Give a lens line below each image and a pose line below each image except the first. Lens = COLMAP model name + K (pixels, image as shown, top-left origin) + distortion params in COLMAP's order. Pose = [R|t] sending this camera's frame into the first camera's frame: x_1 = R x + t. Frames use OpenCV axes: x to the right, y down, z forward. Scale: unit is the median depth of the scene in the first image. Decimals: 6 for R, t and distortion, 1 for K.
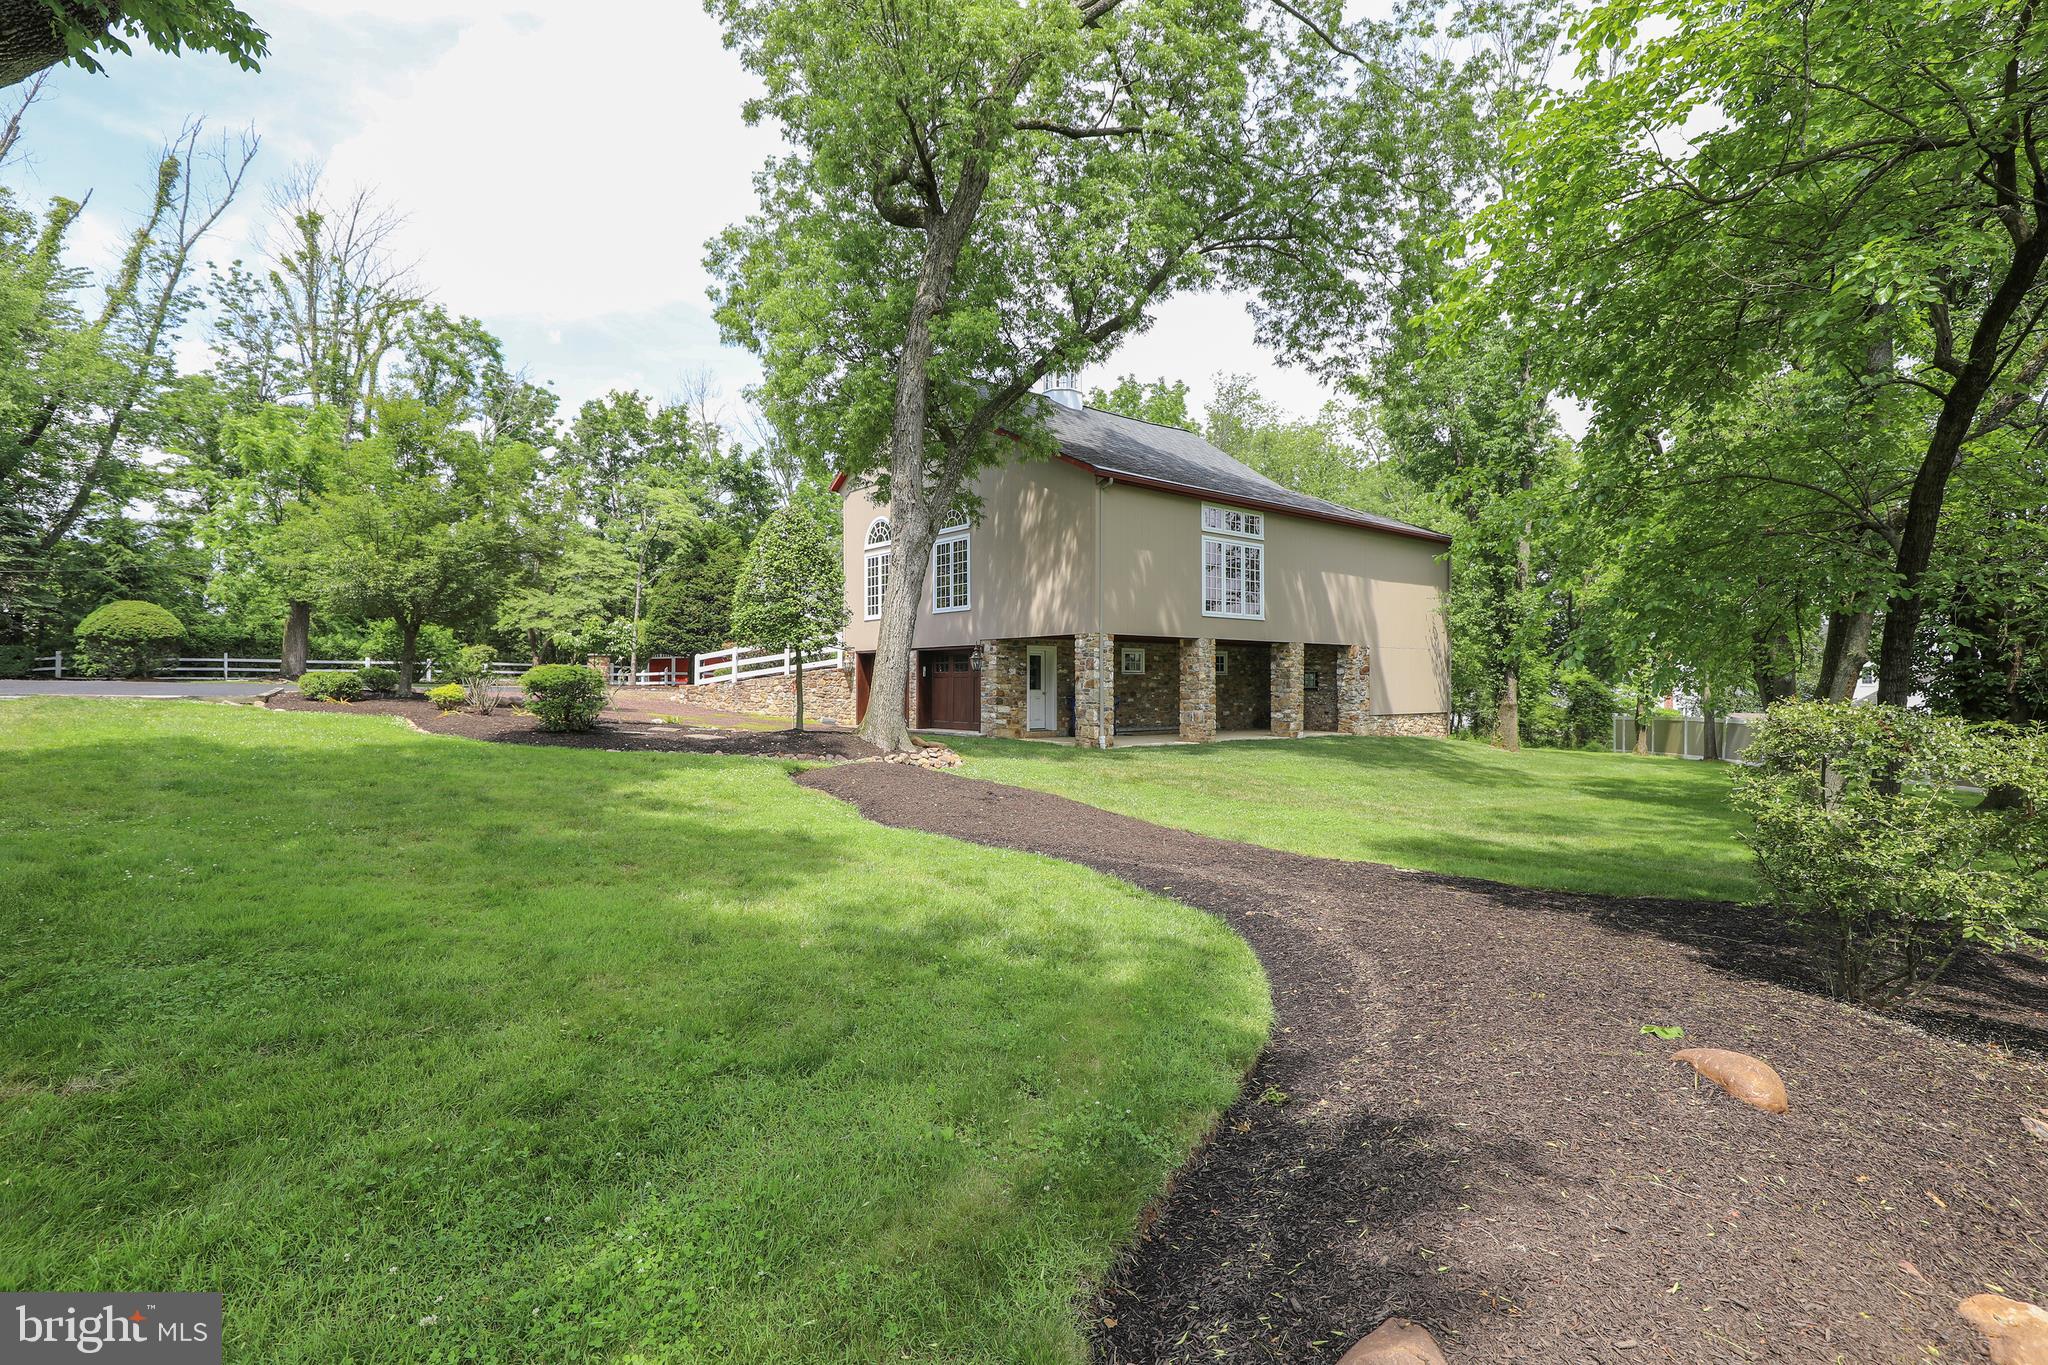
lens RADIAL K [[947.3, 0, 1009.0], [0, 947.3, 685.1], [0, 0, 1]] dist [-0.020800, -0.000038]
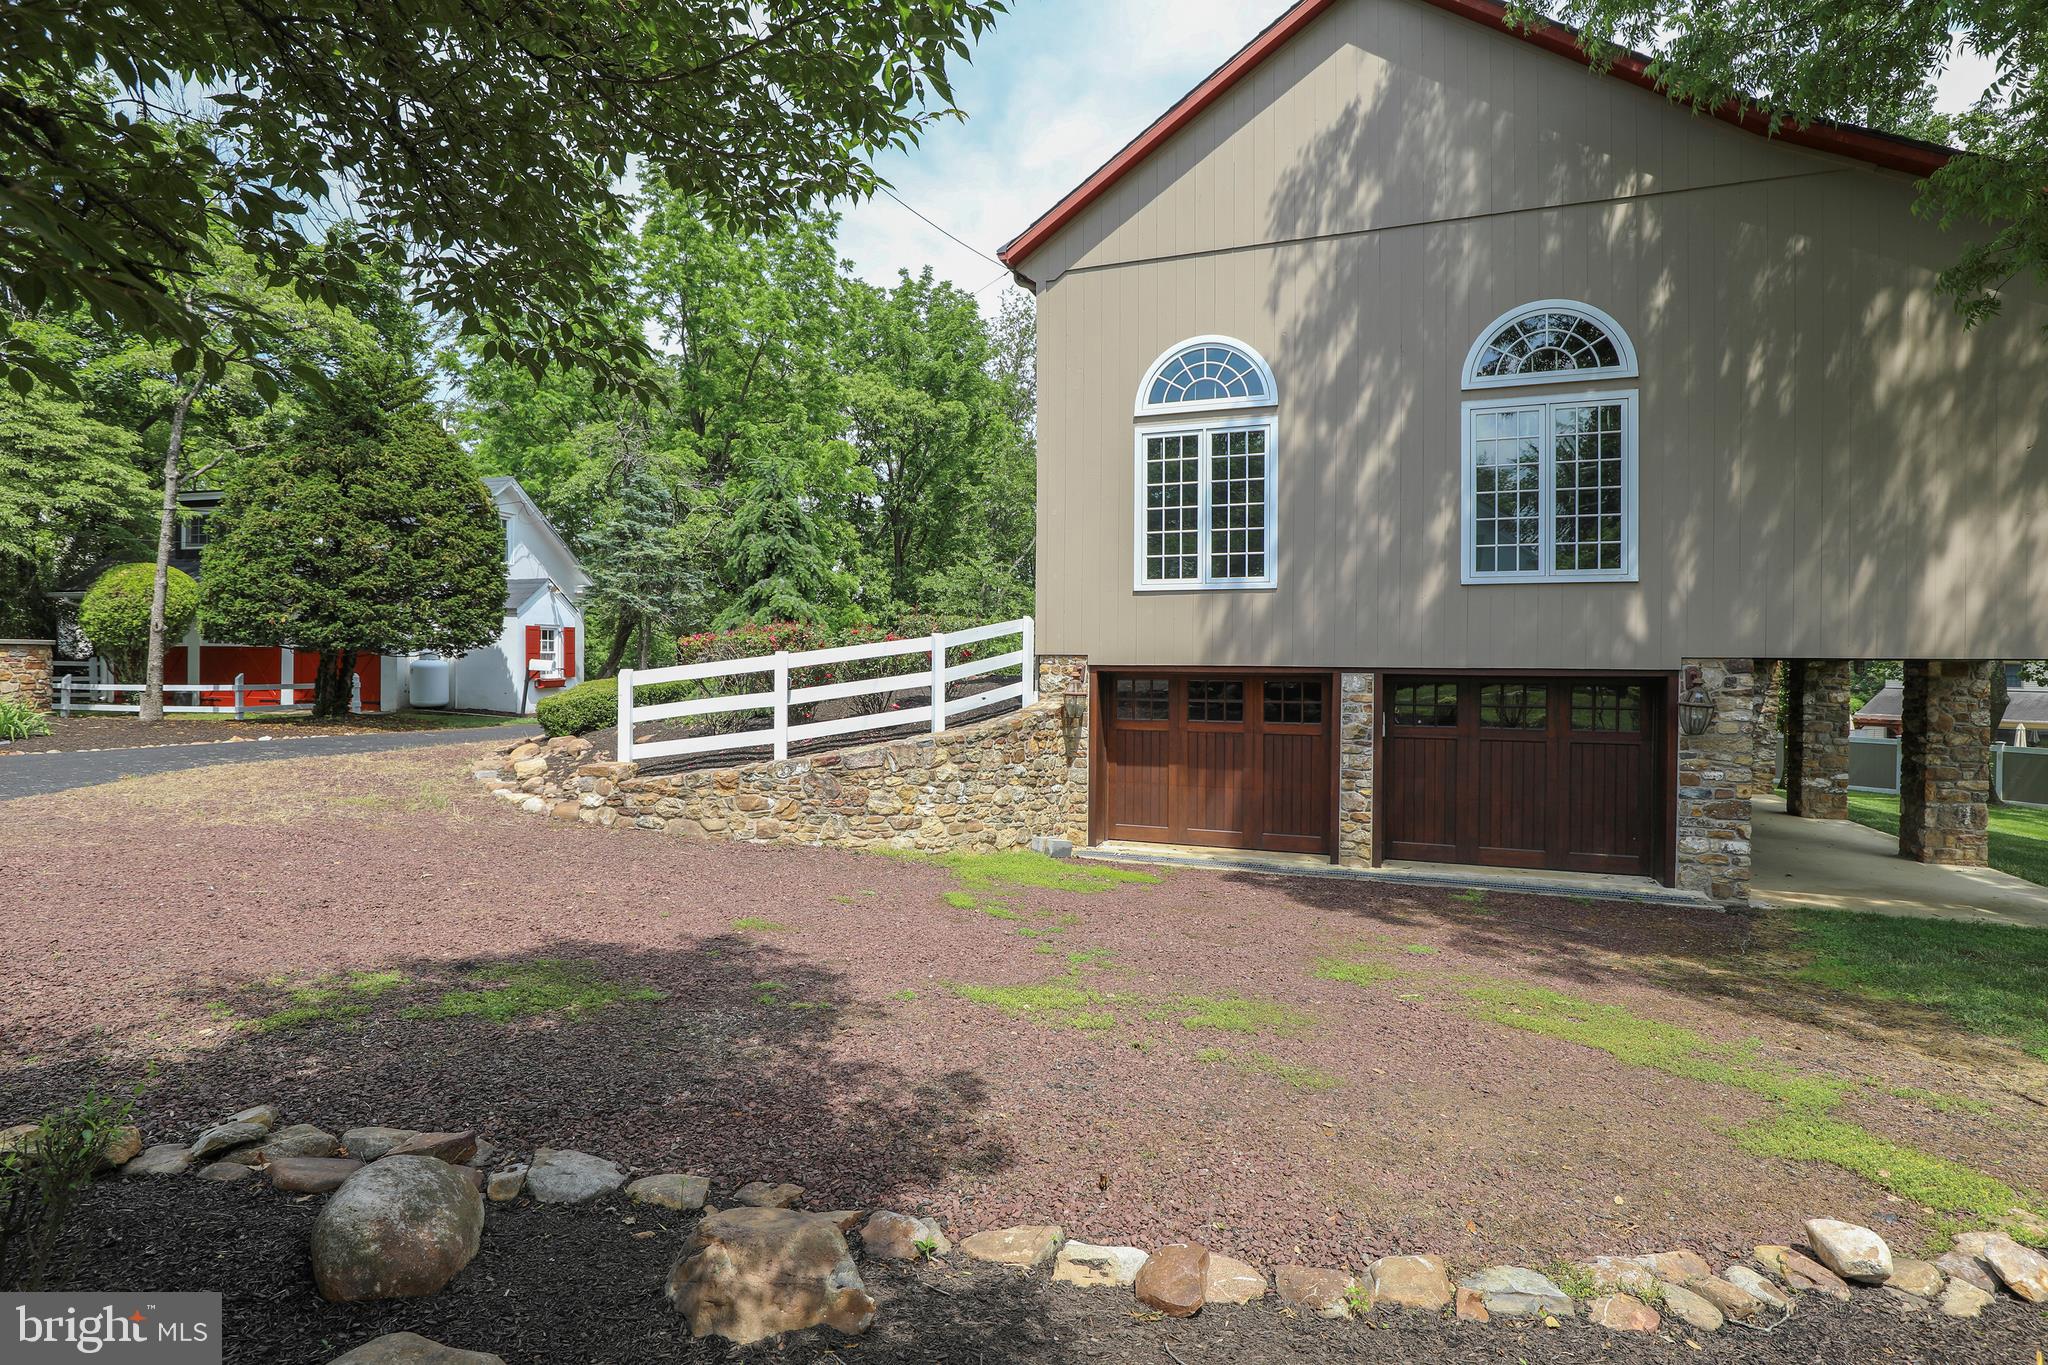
lens RADIAL K [[947.3, 0, 1025.9], [0, 947.3, 671.1], [0, 0, 1]] dist [-0.020800, -0.000038]
pose [[0.864436, -0.001882, 0.502740, -0.439842], [-0.002604, 0.999963, 0.008221, -0.041780], [-0.502736, -0.008416, 0.864399, 0.751917]]
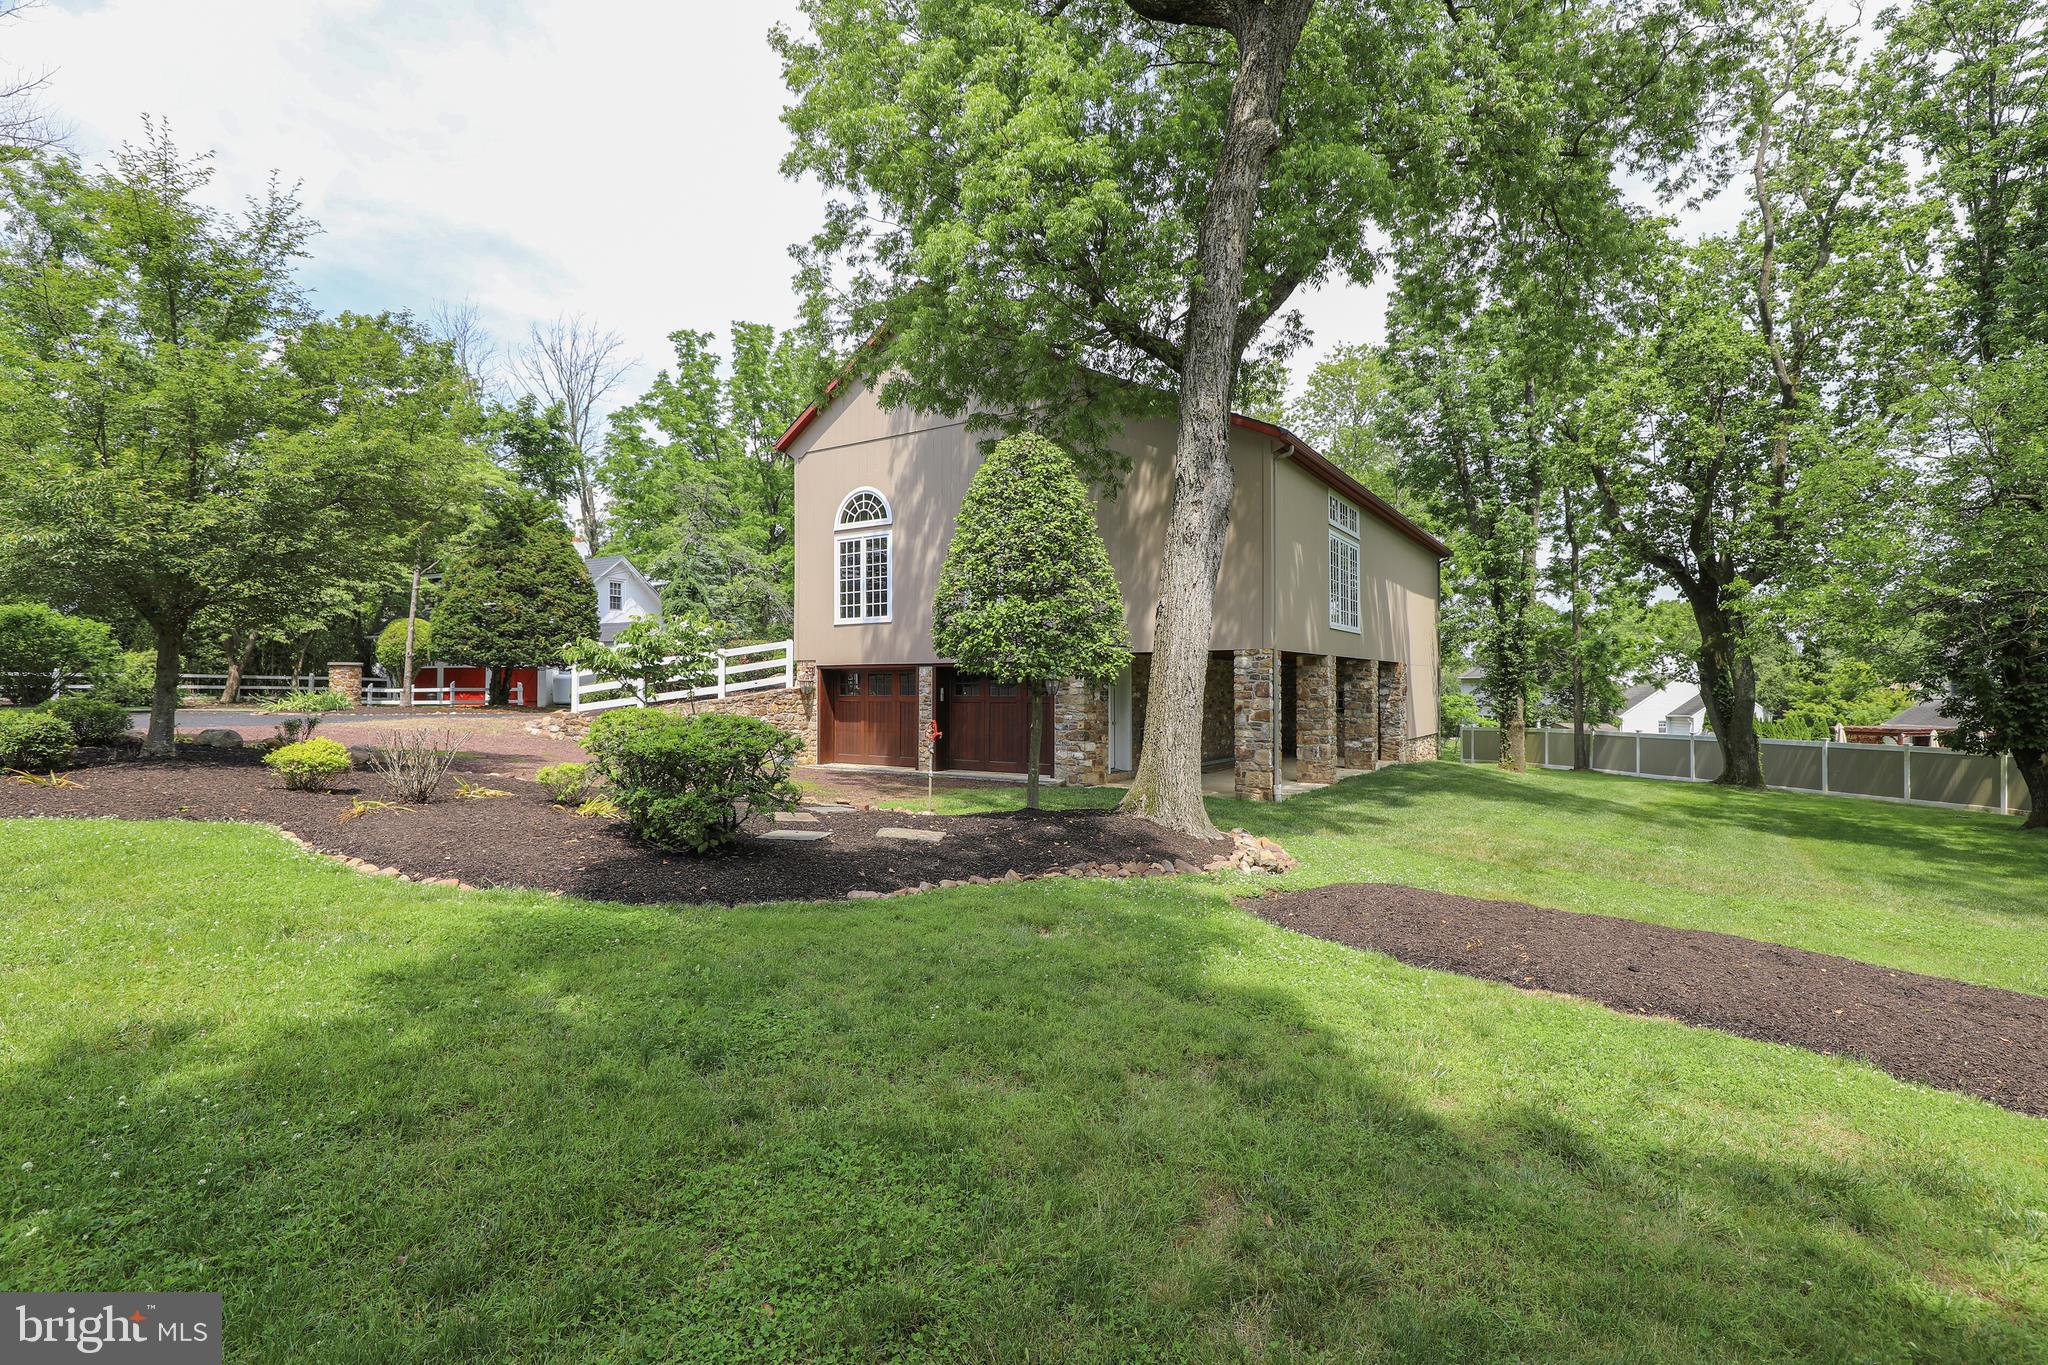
lens RADIAL K [[947.3, 0, 1024.6], [0, 947.3, 674.6], [0, 0, 1]] dist [-0.020800, -0.000038]
pose [[0.953296, 0.001560, 0.302033, -0.261620], [0.003743, 0.999849, -0.016979, -0.018014], [-0.302013, 0.017317, 0.953146, 0.275388]]
